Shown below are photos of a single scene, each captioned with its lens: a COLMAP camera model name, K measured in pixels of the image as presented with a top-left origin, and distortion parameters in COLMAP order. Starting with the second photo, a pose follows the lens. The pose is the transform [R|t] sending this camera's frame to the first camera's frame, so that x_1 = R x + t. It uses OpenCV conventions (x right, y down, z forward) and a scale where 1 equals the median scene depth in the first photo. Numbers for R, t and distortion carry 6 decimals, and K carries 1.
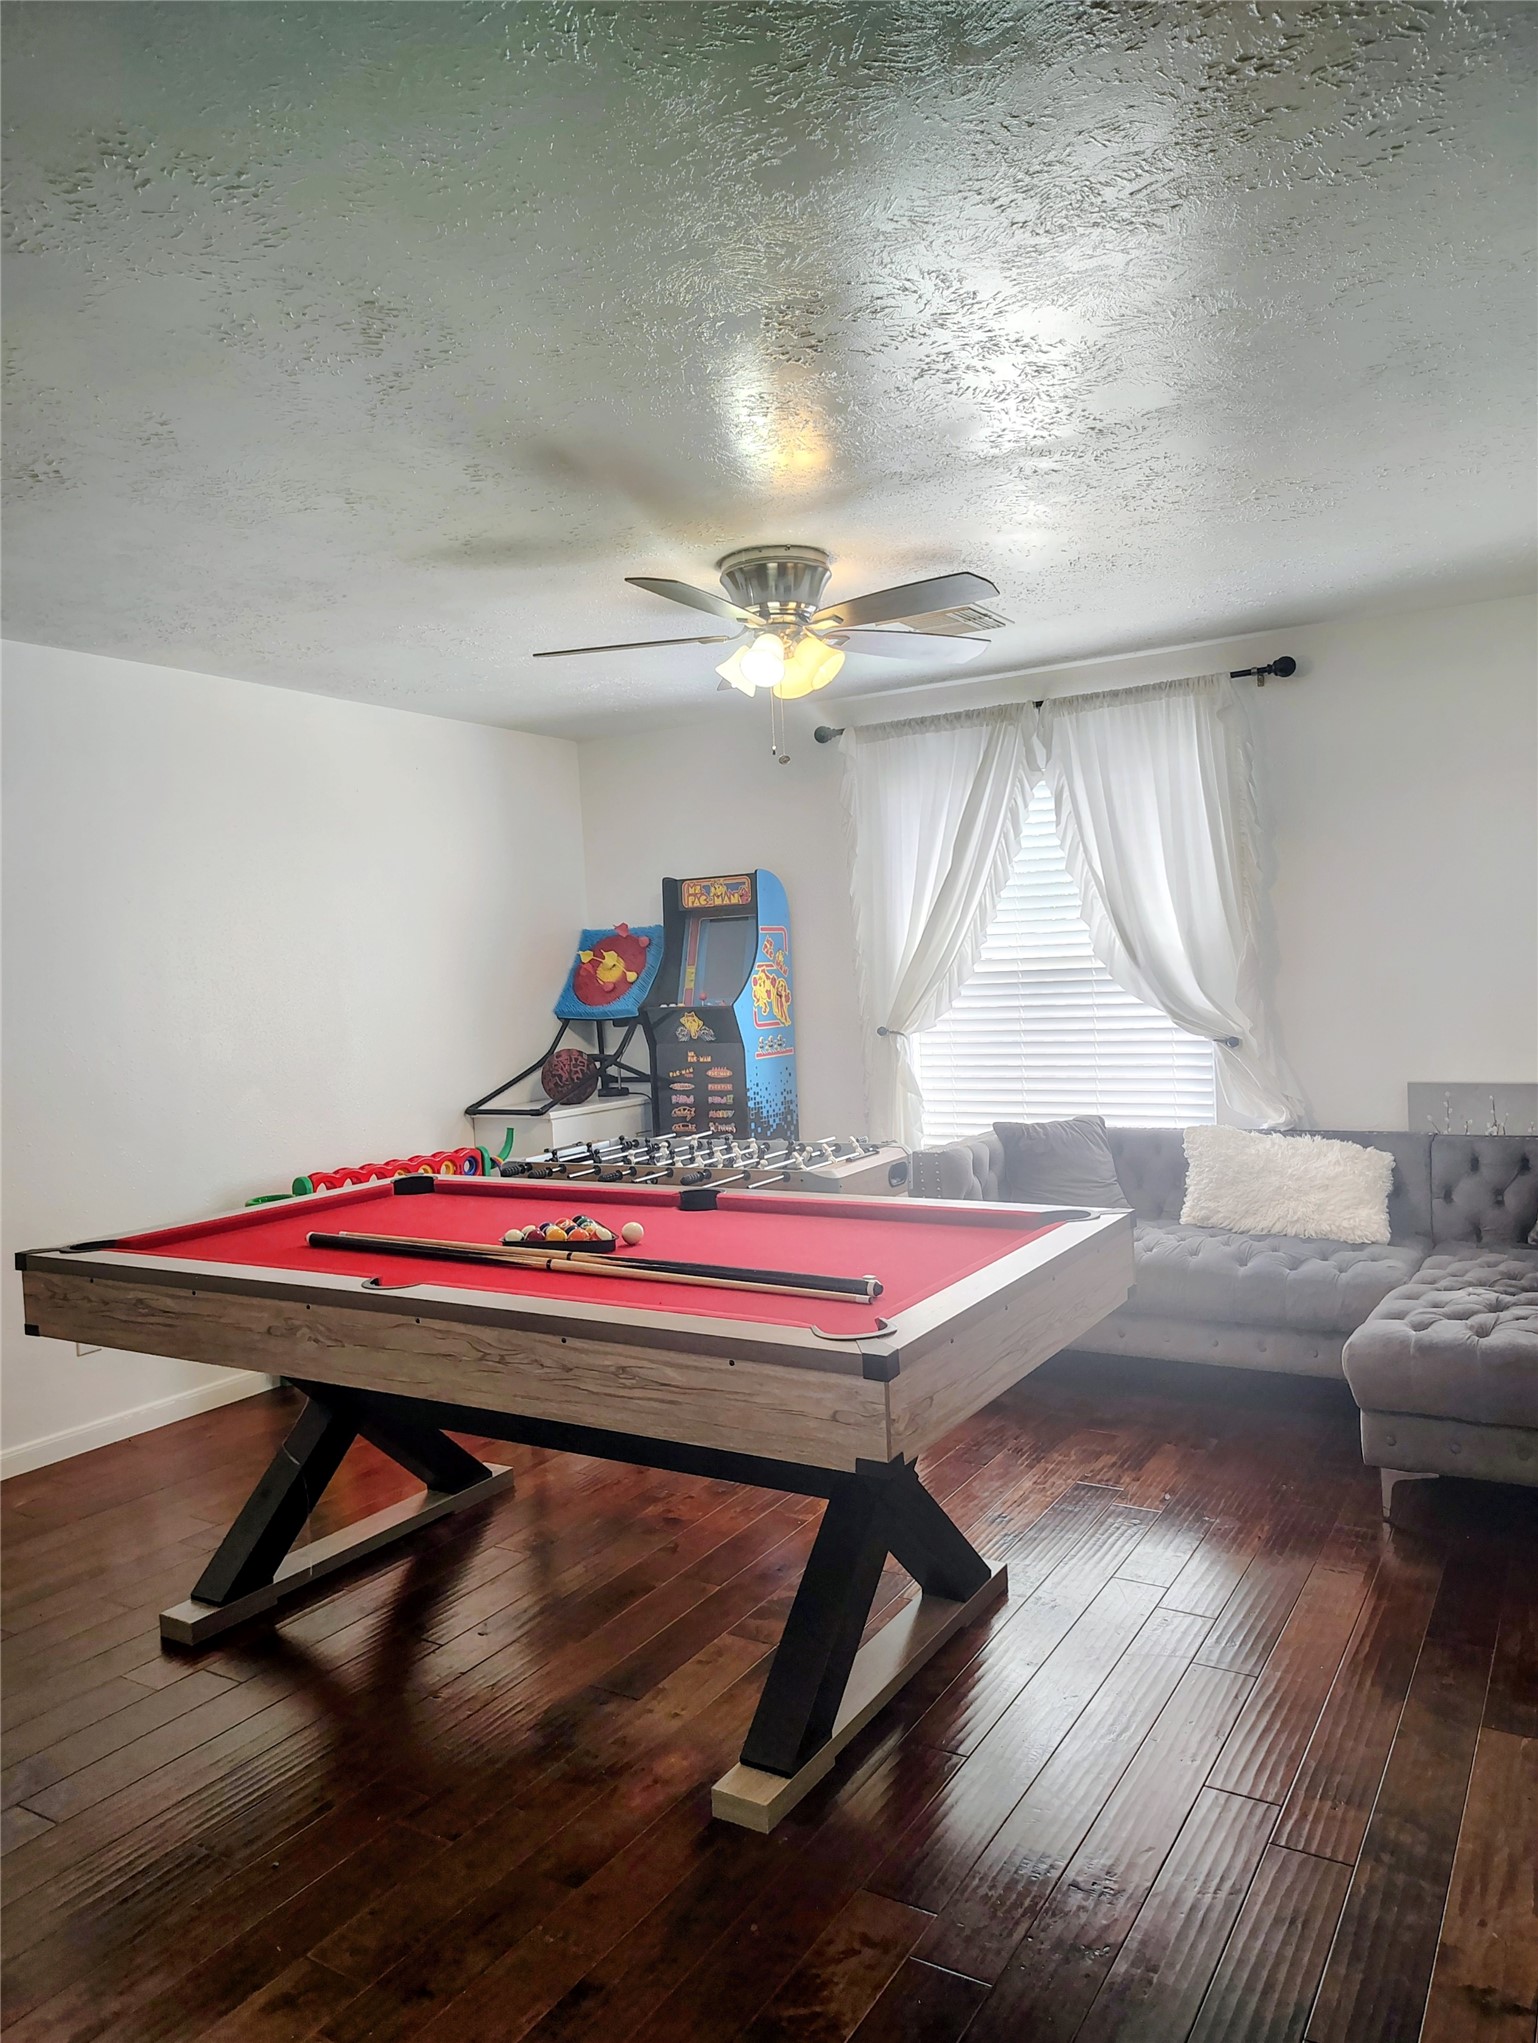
lens RADIAL K [[1421.1, 0, 777.9], [0, 1421.1, 1016.5], [0, 0, 1]] dist [0.052798, -0.062740]
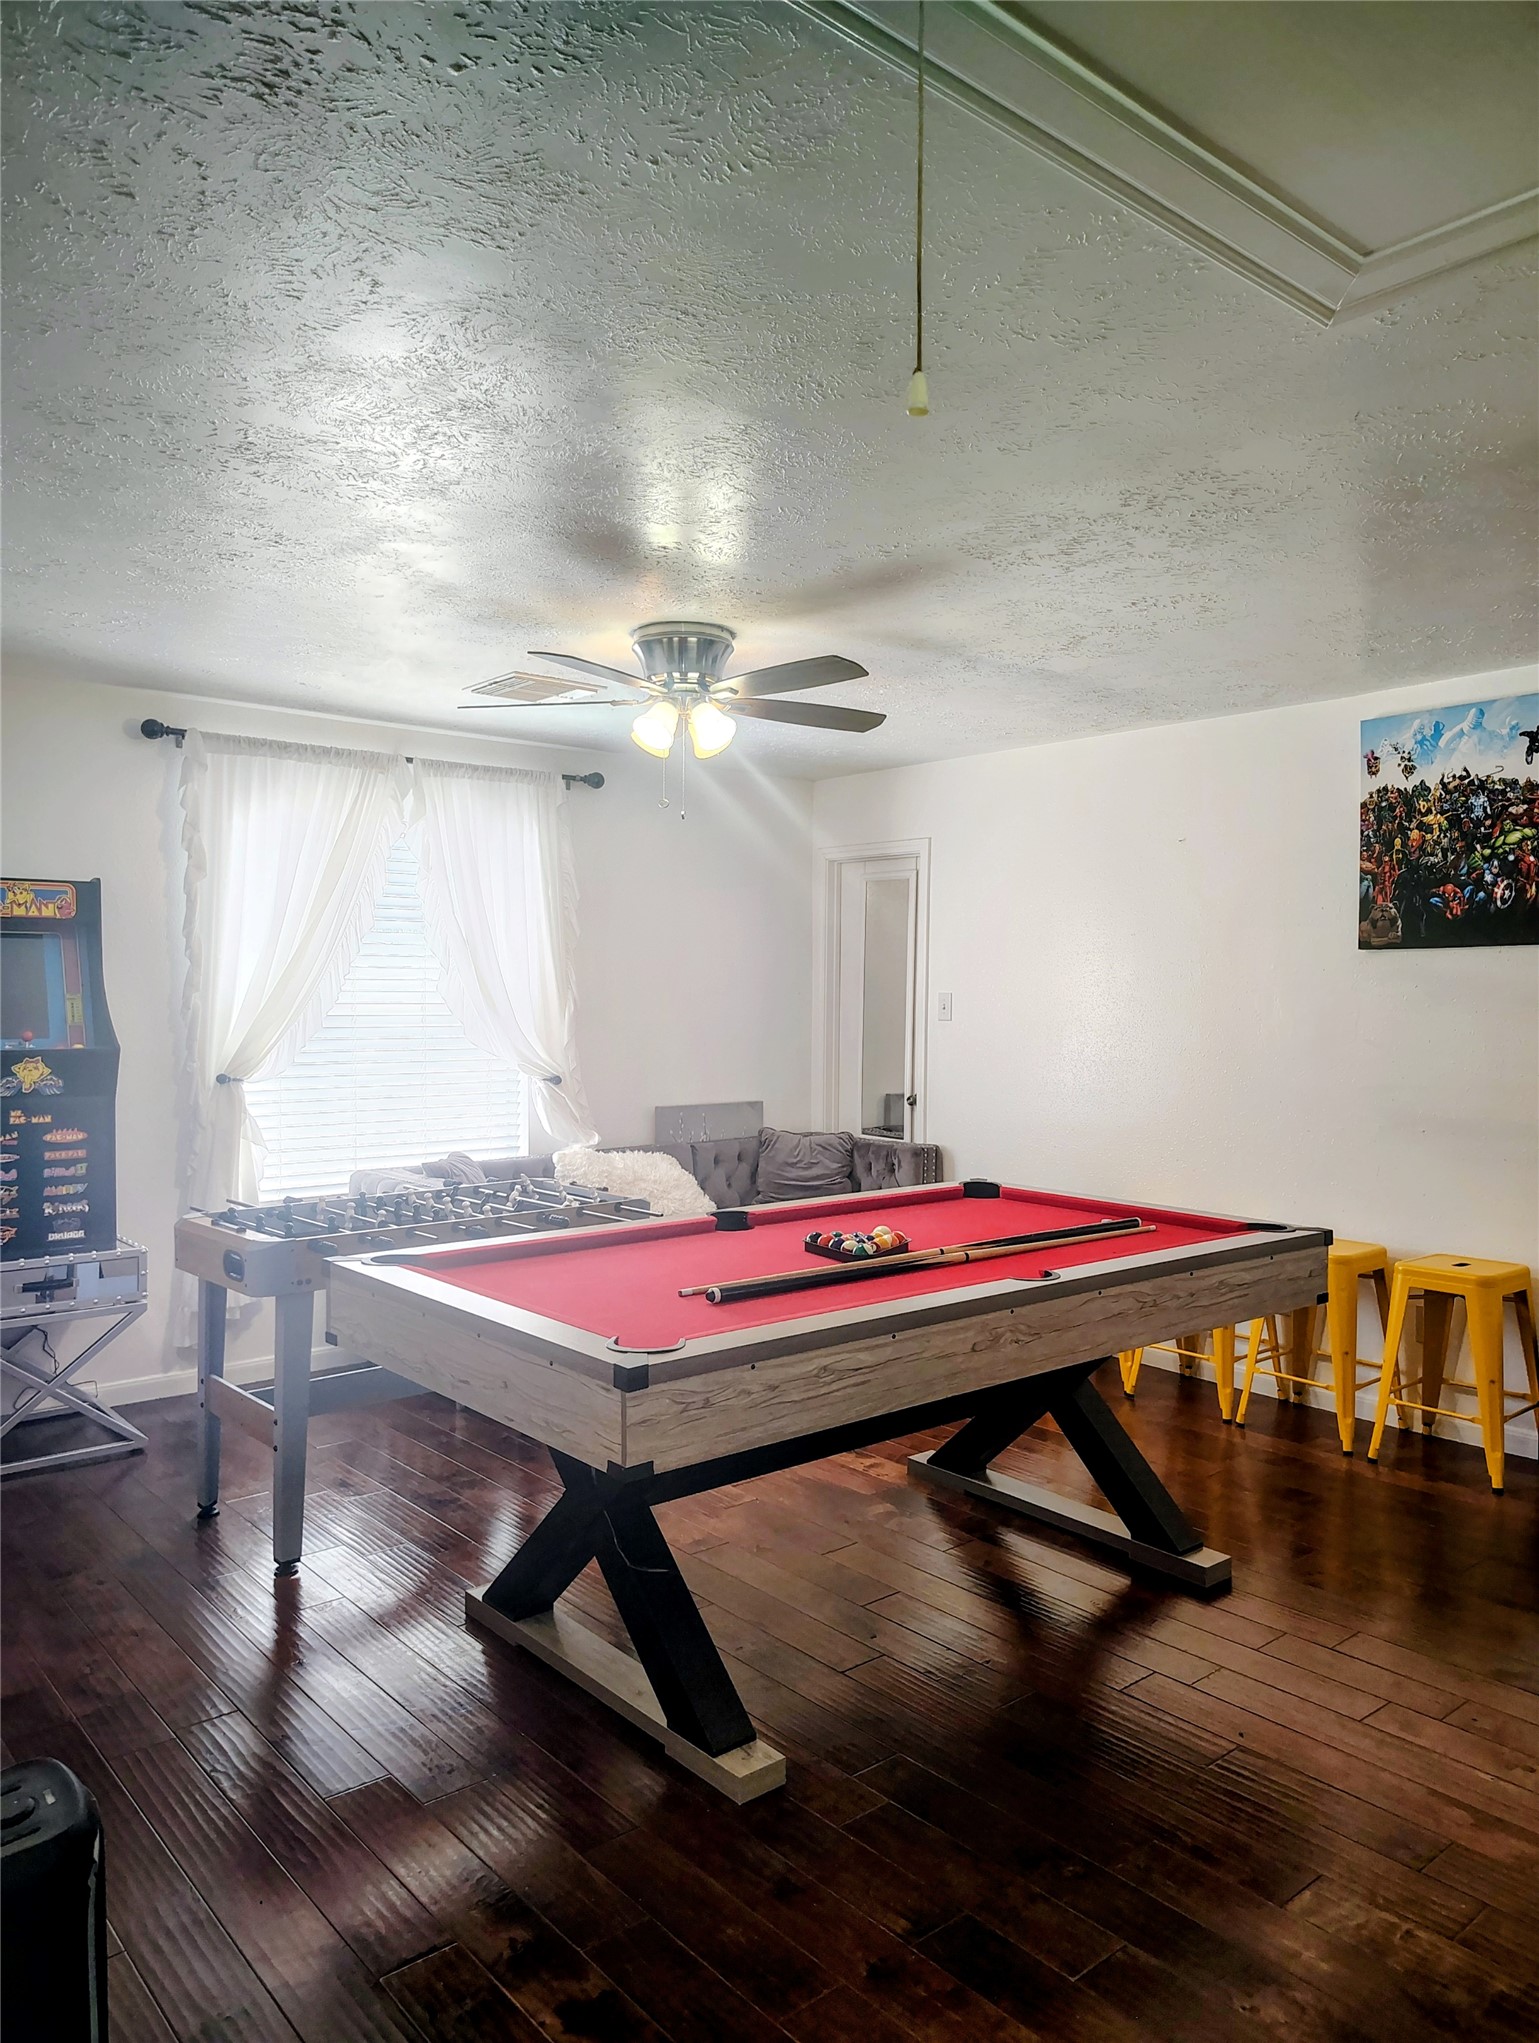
lens RADIAL K [[1421.1, 0, 778.4], [0, 1421.1, 1016.5], [0, 0, 1]] dist [0.052798, -0.062740]
pose [[0.312285, 0.029192, 0.949540, -0.739262], [0.016228, 0.999218, -0.036056, 0.010403], [-0.949850, 0.026669, 0.311567, 0.439167]]
